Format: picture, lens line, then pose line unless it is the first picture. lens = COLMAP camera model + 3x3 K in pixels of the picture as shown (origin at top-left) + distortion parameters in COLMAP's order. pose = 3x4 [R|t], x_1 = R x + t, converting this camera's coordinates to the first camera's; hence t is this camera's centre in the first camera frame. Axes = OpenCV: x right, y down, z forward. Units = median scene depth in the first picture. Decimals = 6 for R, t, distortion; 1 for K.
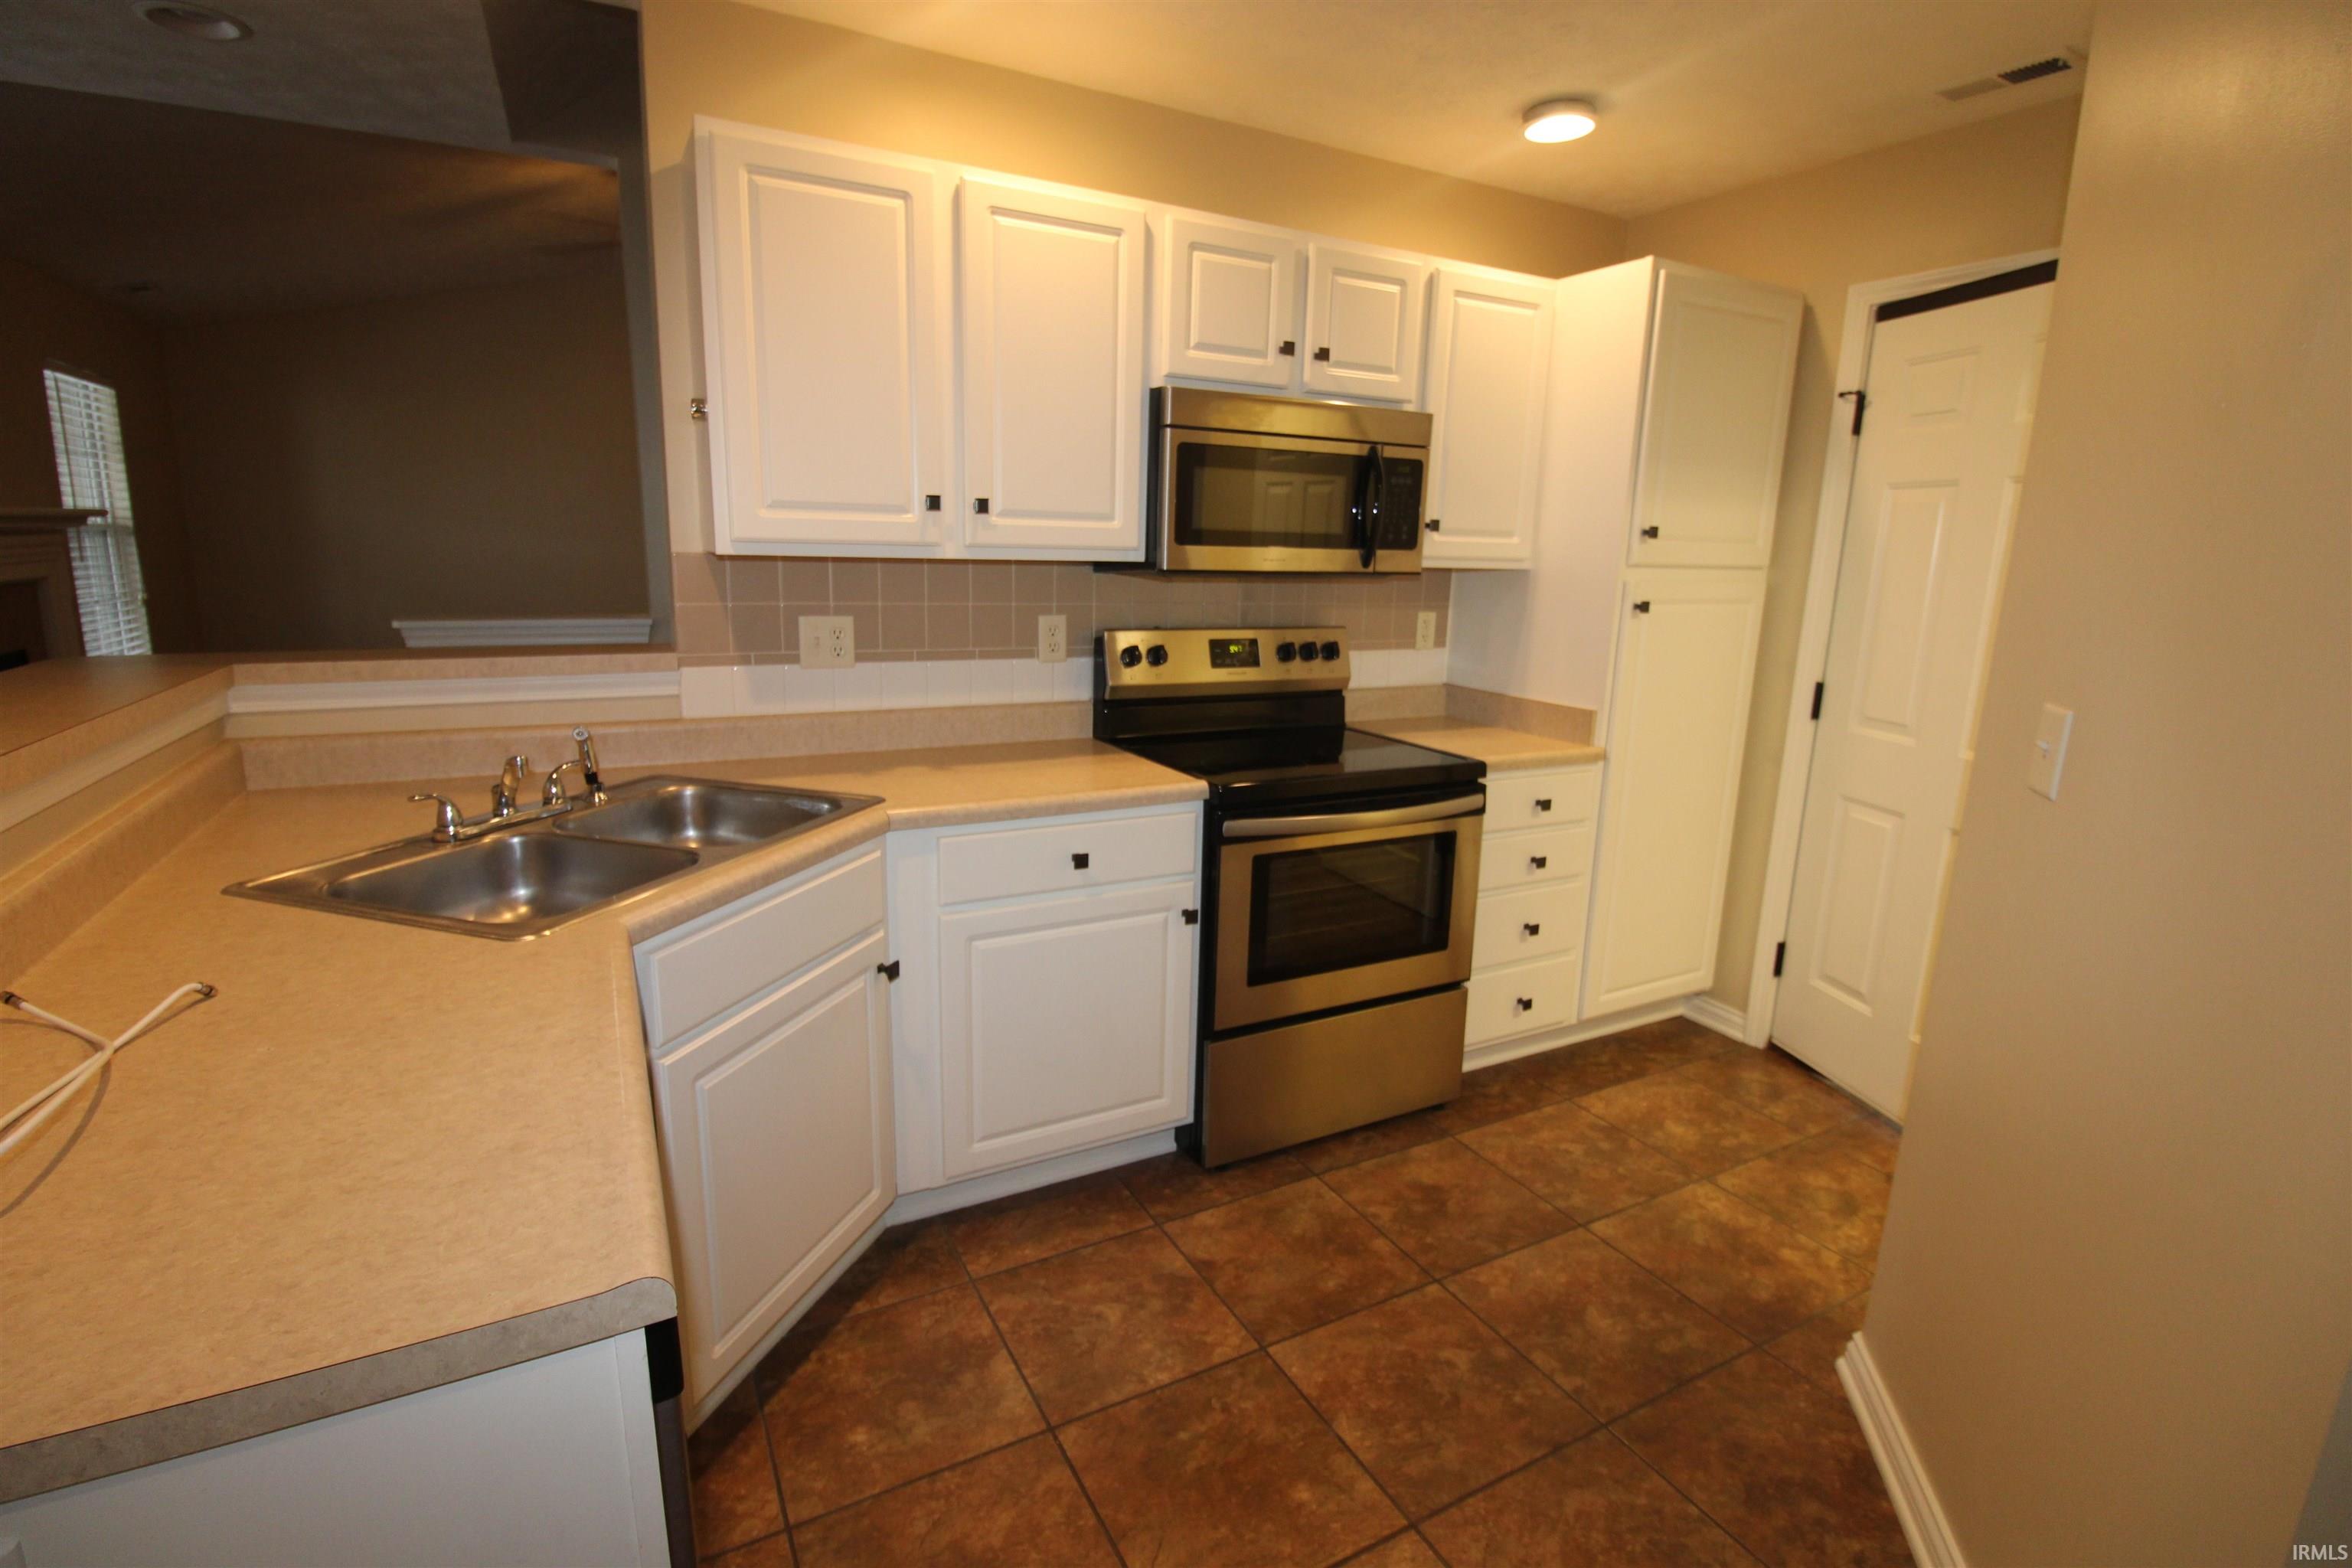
lens RADIAL K [[1098.8, 0, 1166.0], [0, 1098.8, 777.6], [0, 0, 1]] dist [-0.005378, -0.005736]
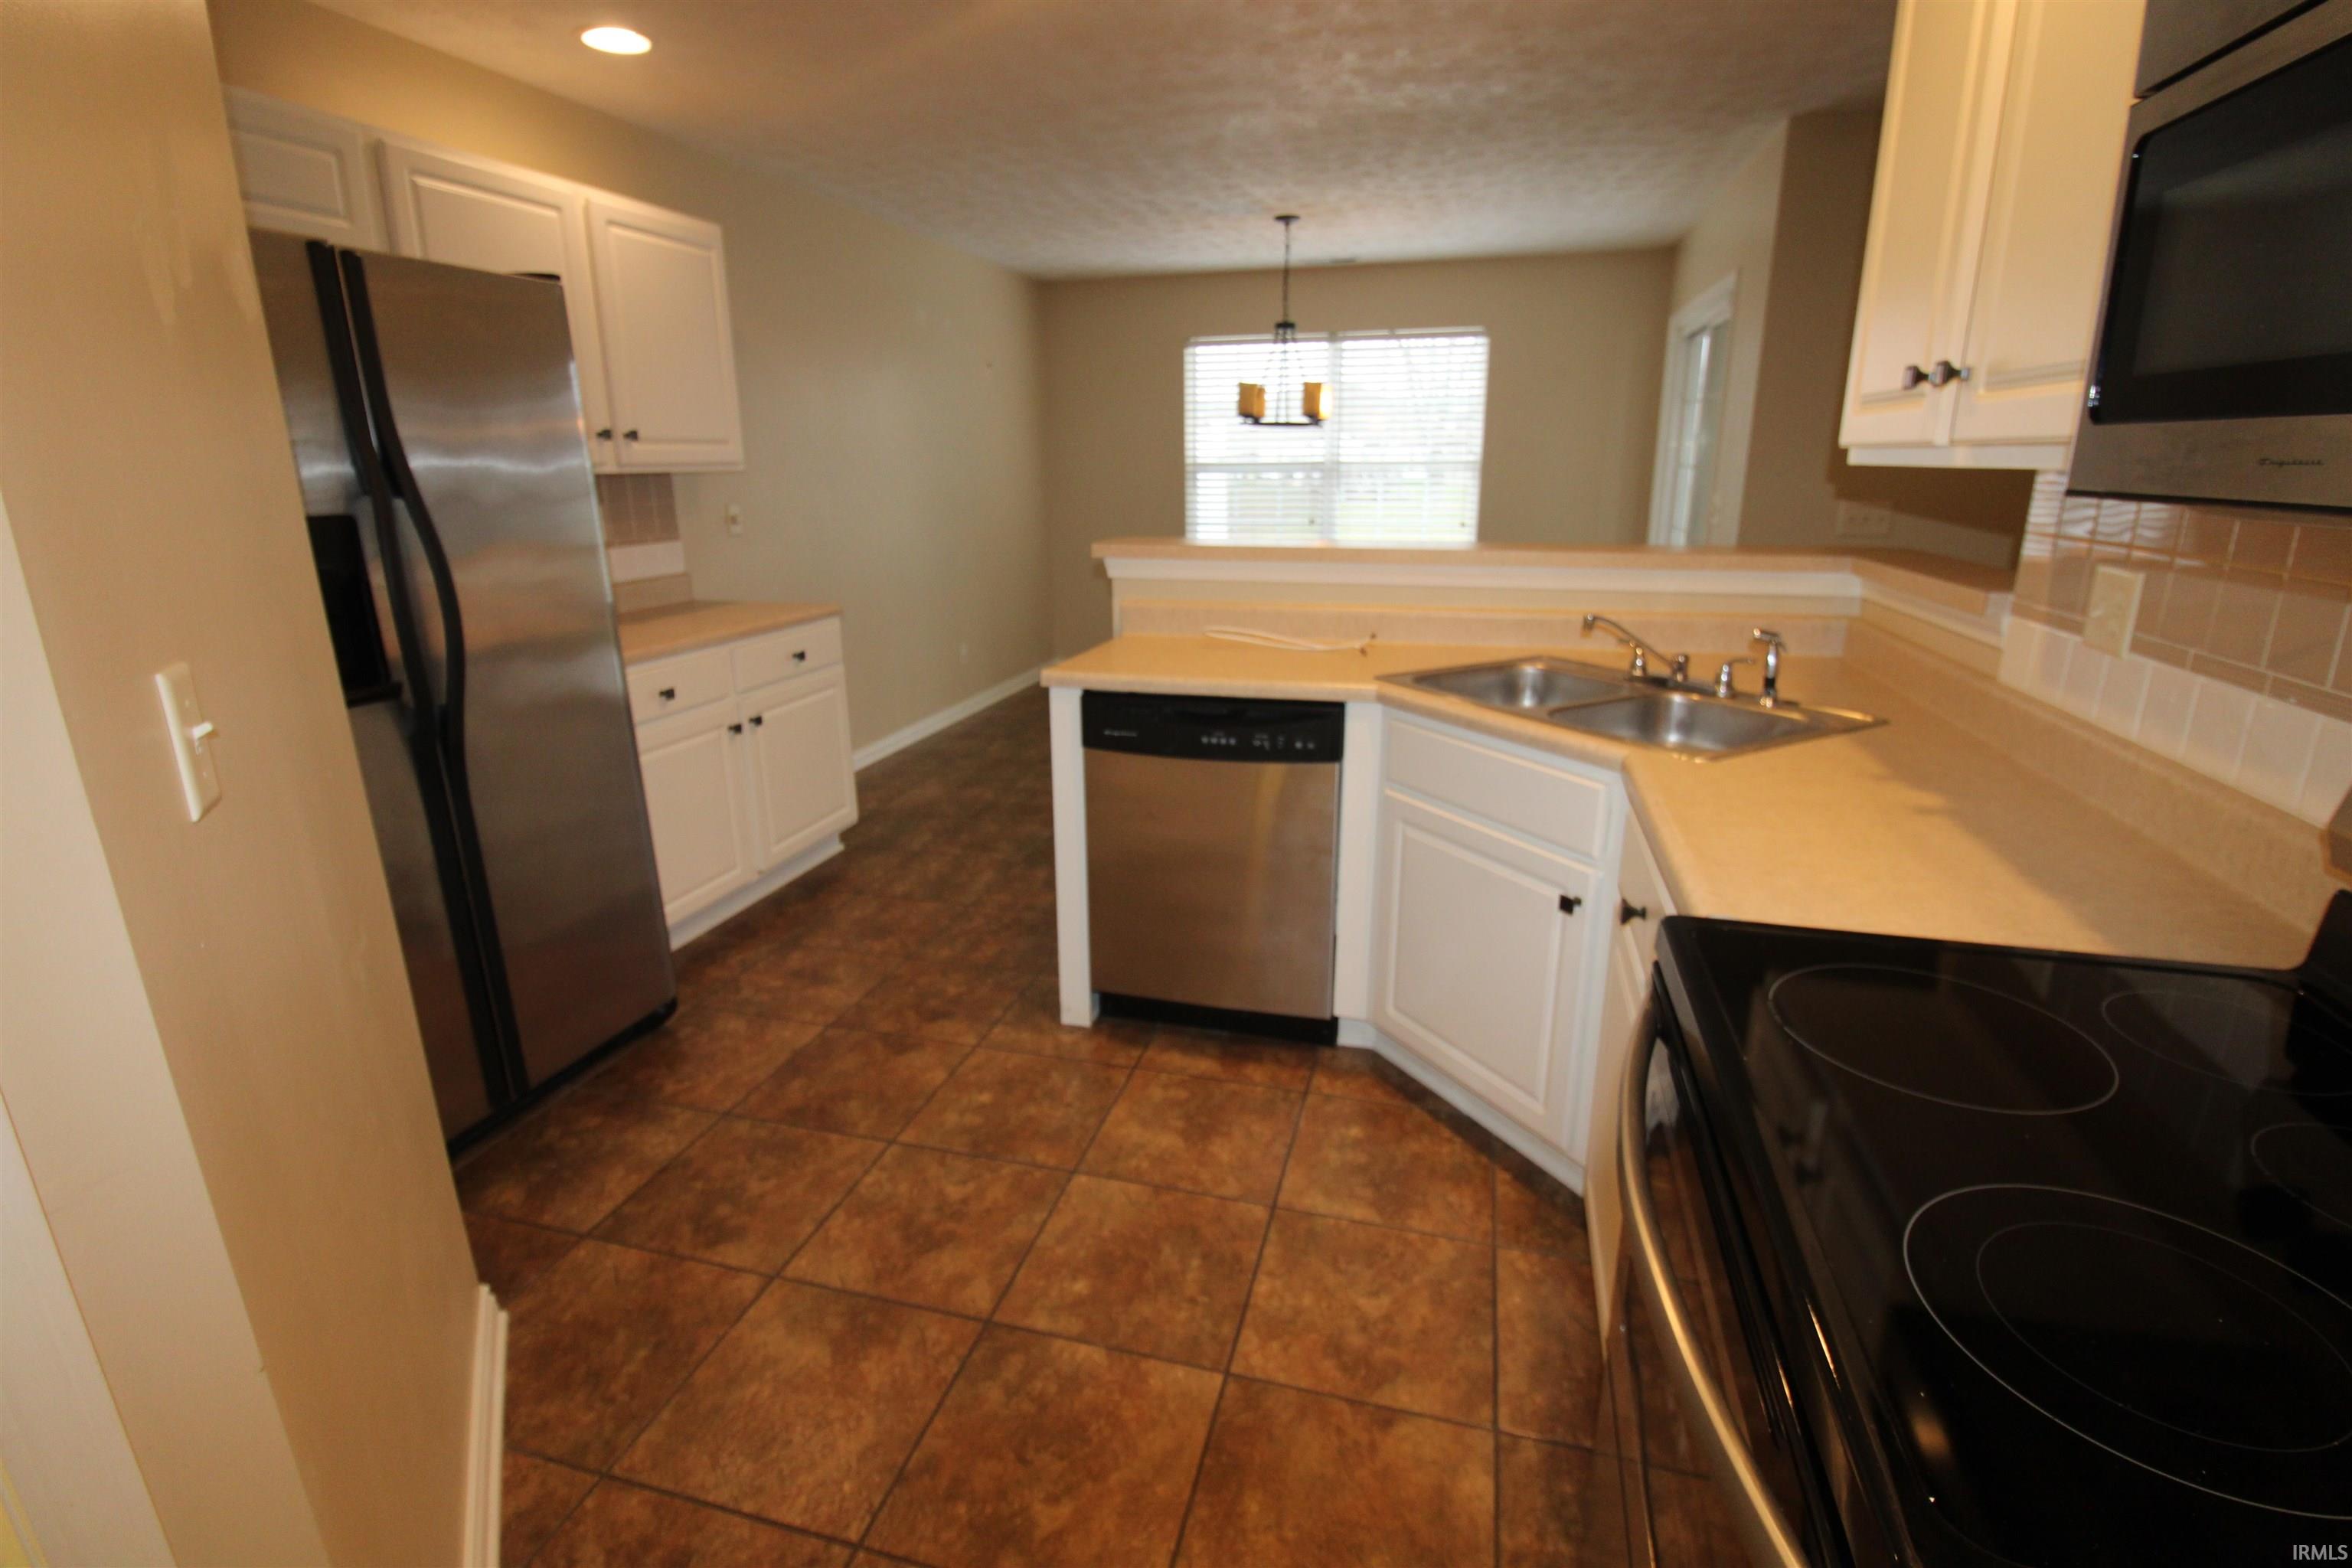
lens RADIAL K [[1098.8, 0, 1180.3], [0, 1098.8, 769.2], [0, 0, 1]] dist [-0.005378, -0.005736]
pose [[-0.690533, 0.177237, -0.701250, 0.521899], [-0.159971, 0.908081, 0.387039, -0.202222], [0.705389, 0.379443, -0.598707, 1.069343]]
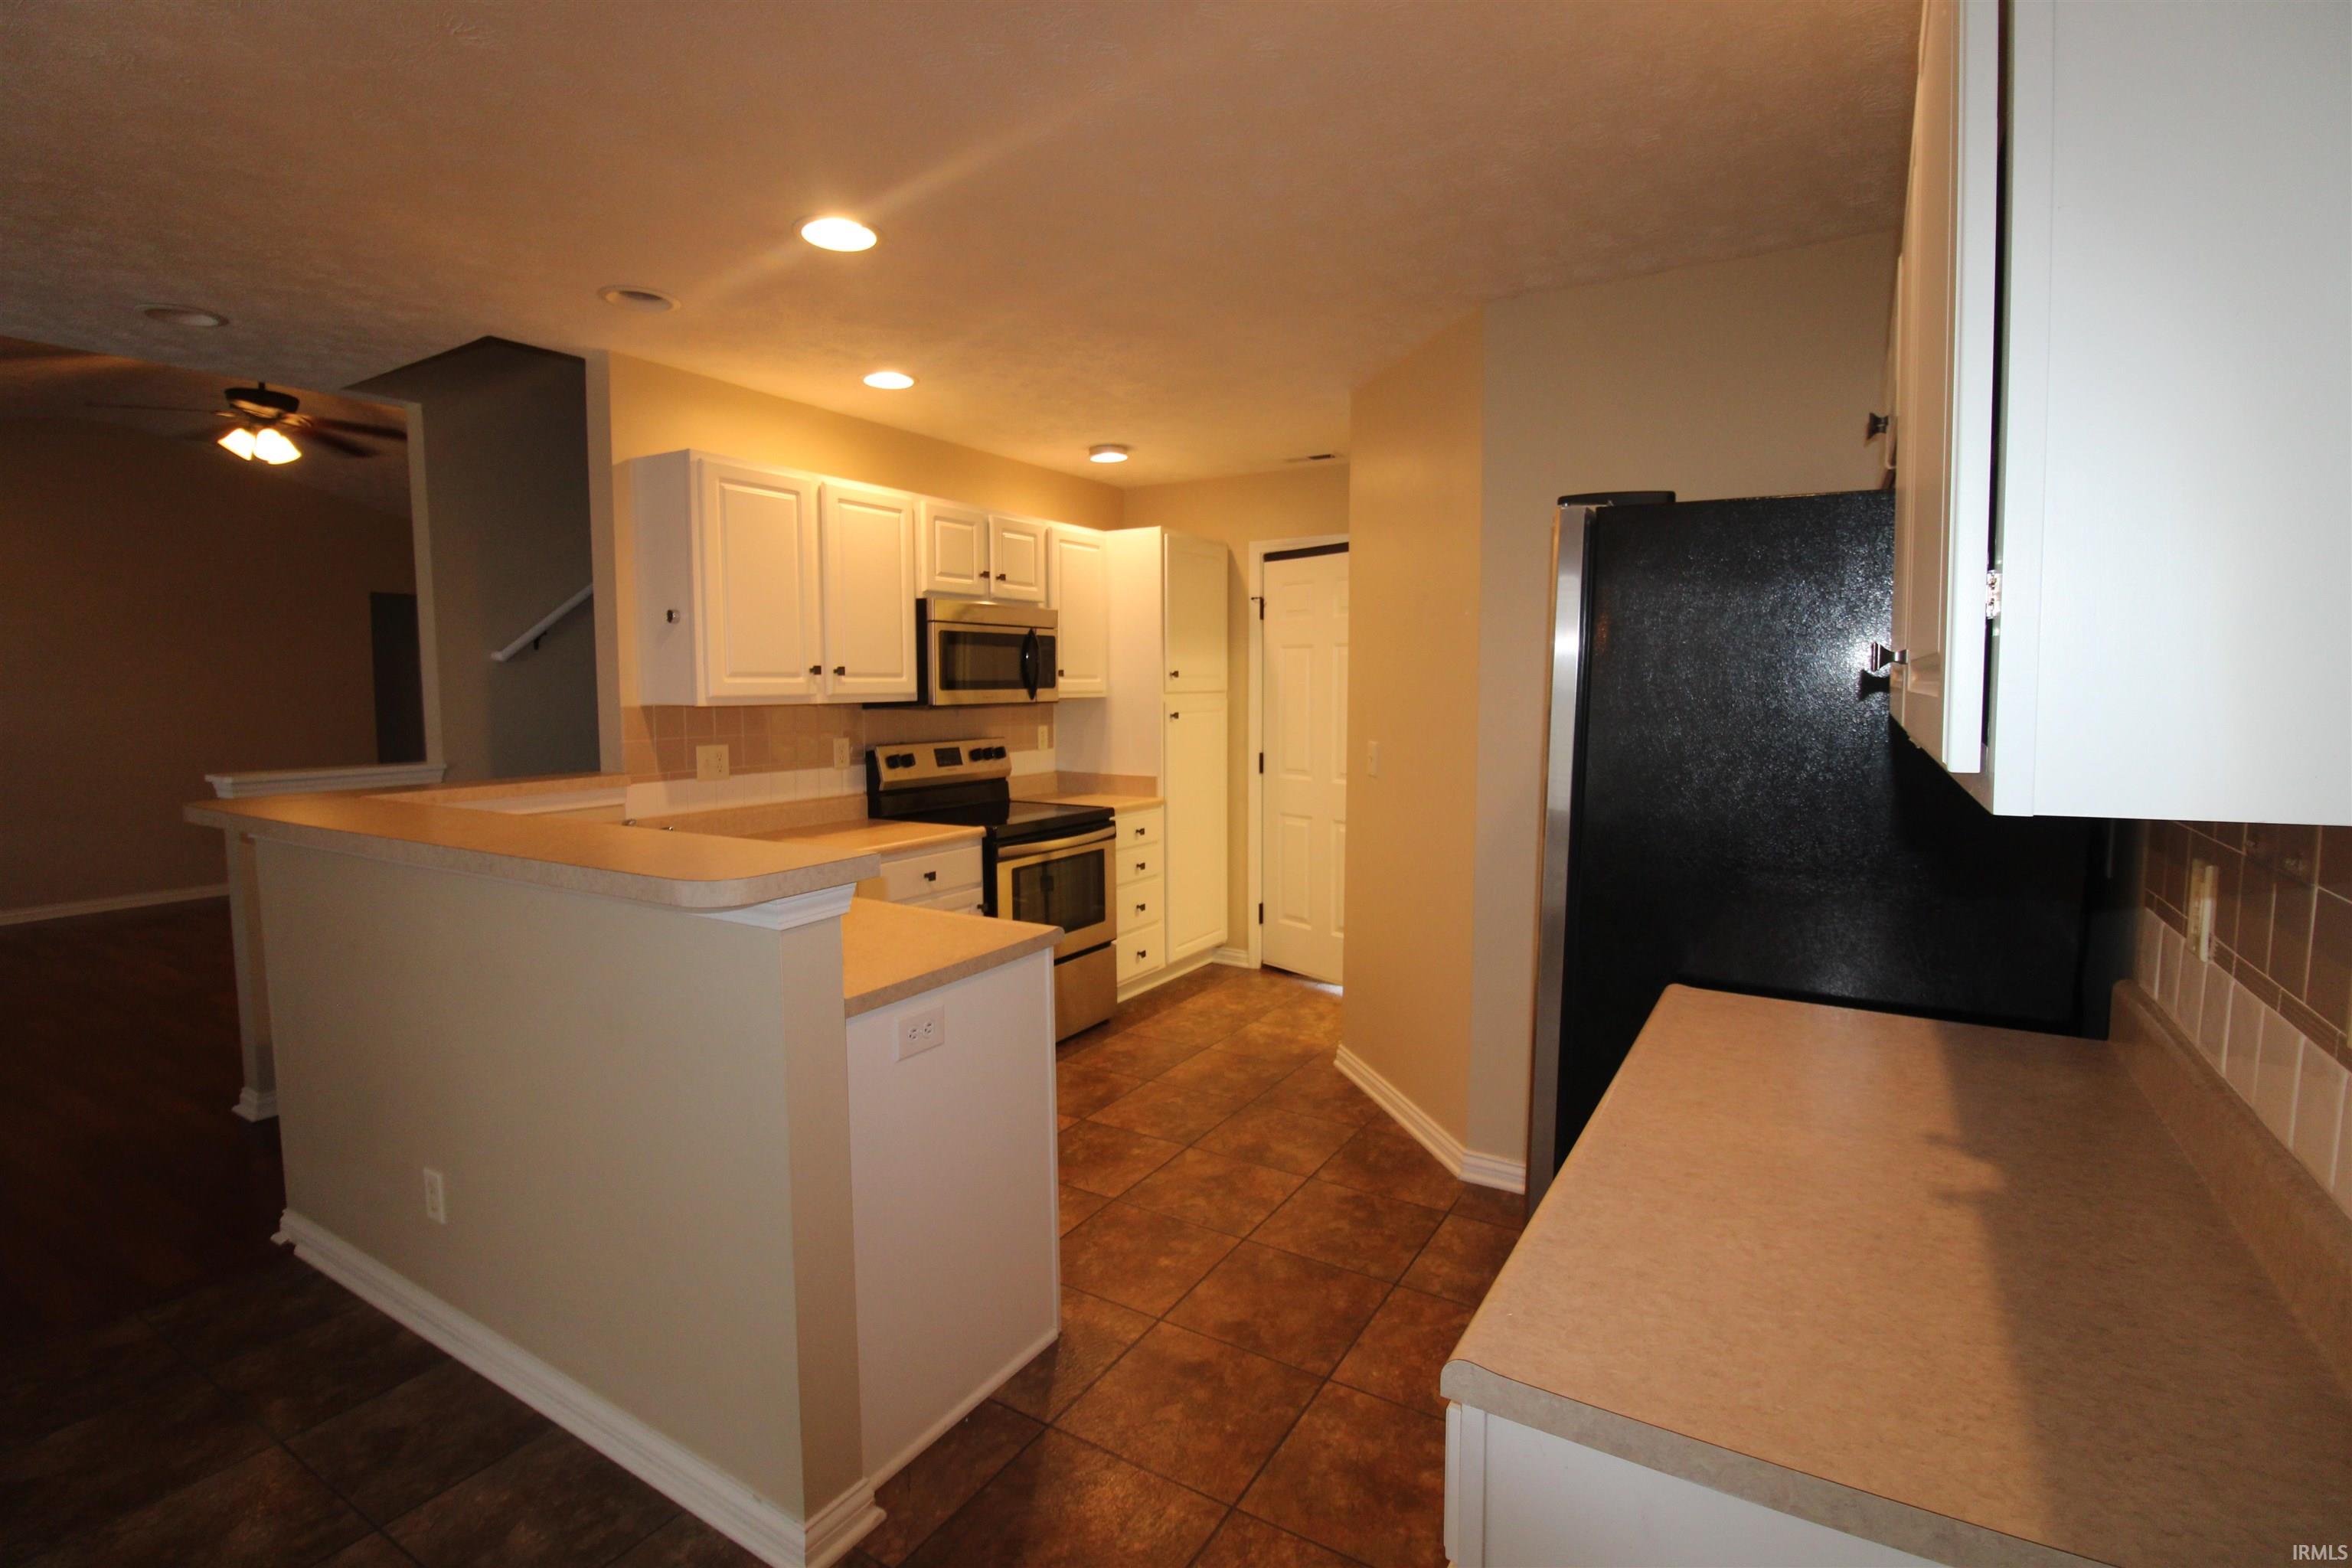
lens RADIAL K [[1098.8, 0, 1178.3], [0, 1098.8, 781.1], [0, 0, 1]] dist [-0.005378, -0.005736]
pose [[0.862514, -0.073976, 0.500597, -0.531456], [0.129350, 0.988623, -0.076772, 0.099419], [-0.489222, 0.130969, 0.862270, -0.600110]]
